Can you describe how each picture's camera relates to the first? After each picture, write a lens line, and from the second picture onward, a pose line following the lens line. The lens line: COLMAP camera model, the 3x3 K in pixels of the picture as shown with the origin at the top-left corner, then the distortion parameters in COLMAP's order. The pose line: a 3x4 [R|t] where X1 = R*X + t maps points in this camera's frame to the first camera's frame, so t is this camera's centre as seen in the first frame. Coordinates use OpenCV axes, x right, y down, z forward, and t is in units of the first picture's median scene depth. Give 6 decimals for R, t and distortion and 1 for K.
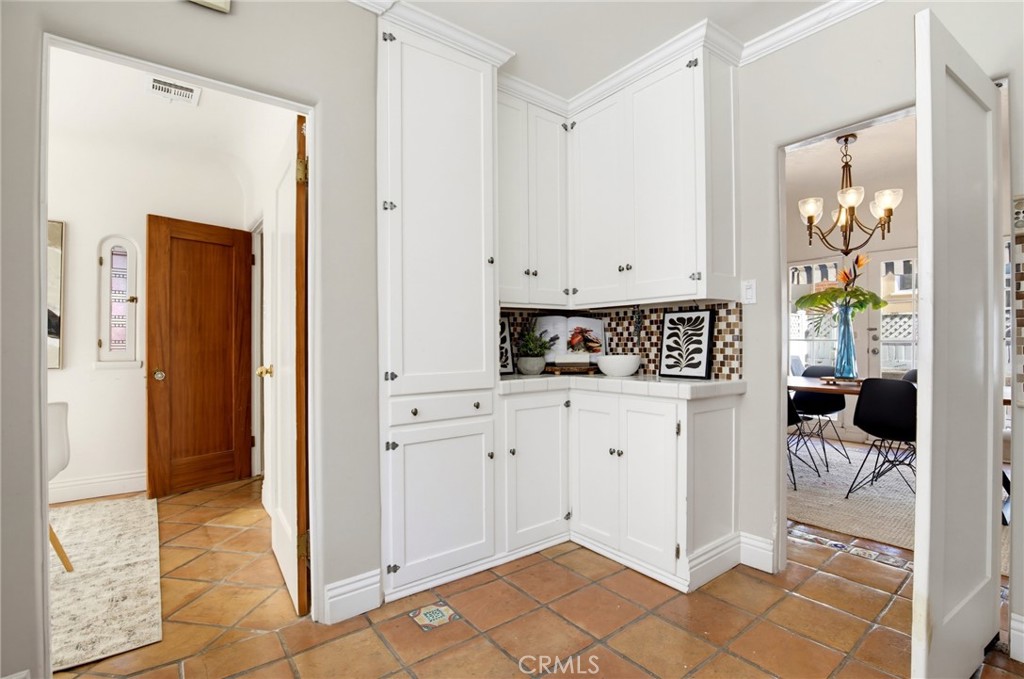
lens RADIAL K [[466.5, 0, 512.0], [0, 466.5, 339.5], [0, 0, 1]] dist [-0.037082, 0.010544]
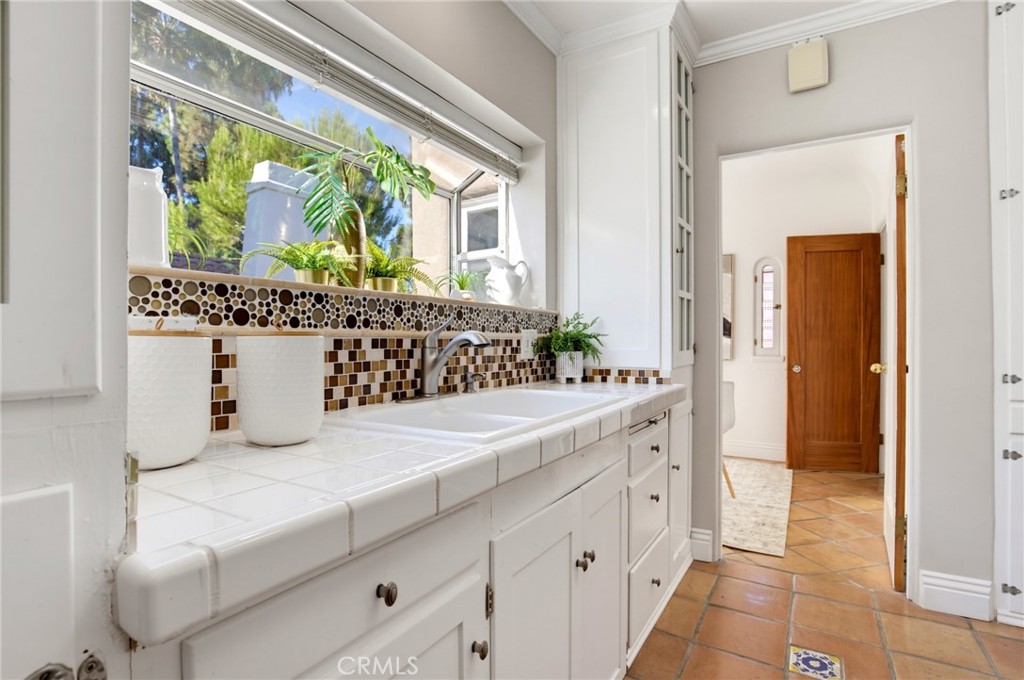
lens RADIAL K [[517.3, 0, 512.0], [0, 517.3, 340.0], [0, 0, 1]] dist [-0.003983, -0.001029]
pose [[0.369697, 0.002933, -0.929148, 0.261350], [0.000288, 0.999995, 0.003271, -0.001549], [0.929152, -0.001477, 0.369694, -0.238378]]
